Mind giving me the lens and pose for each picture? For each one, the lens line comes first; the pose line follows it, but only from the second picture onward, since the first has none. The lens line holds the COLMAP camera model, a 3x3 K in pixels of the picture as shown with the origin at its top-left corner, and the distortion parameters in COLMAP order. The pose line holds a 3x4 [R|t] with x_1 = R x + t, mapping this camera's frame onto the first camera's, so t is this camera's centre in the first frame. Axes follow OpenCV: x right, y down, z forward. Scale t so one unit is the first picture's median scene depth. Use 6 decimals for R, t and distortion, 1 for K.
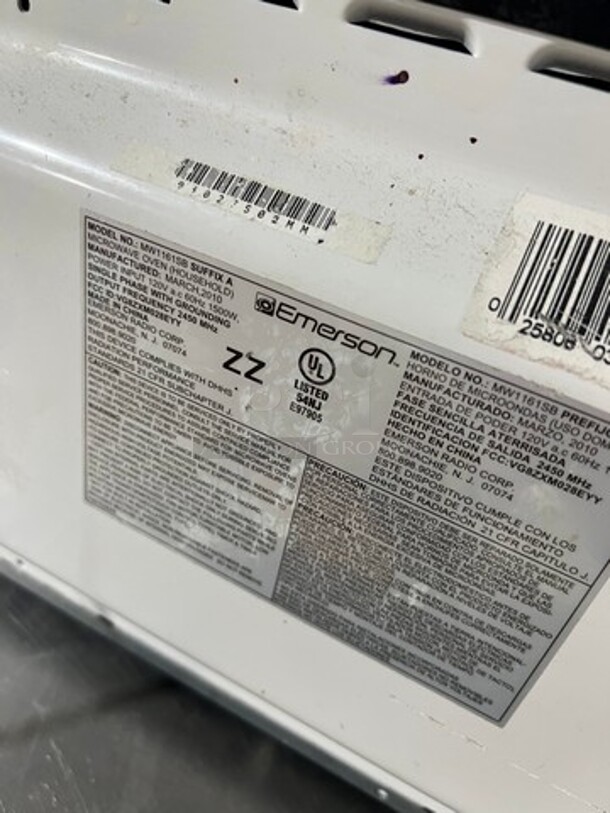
lens RADIAL K [[620.9, 0, 305.6], [0, 620.9, 402.6], [0, 0, 1]] dist [0.027123, -0.034737]
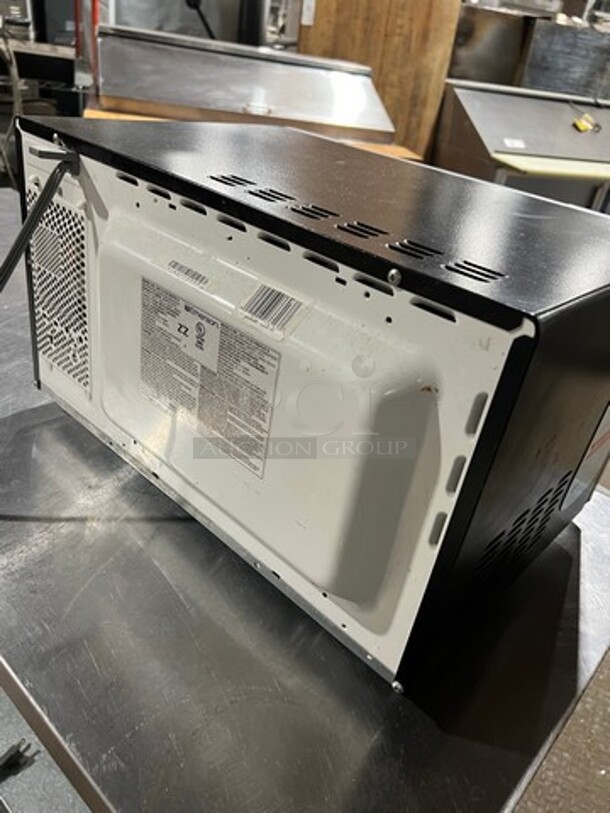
lens RADIAL K [[620.9, 0, 304.5], [0, 620.9, 409.1], [0, 0, 1]] dist [0.027123, -0.034737]
pose [[0.954489, 0.100242, -0.280896, 1.302630], [-0.132644, 0.986230, -0.098772, 0.519348], [0.267127, 0.131536, 0.954642, -1.572895]]
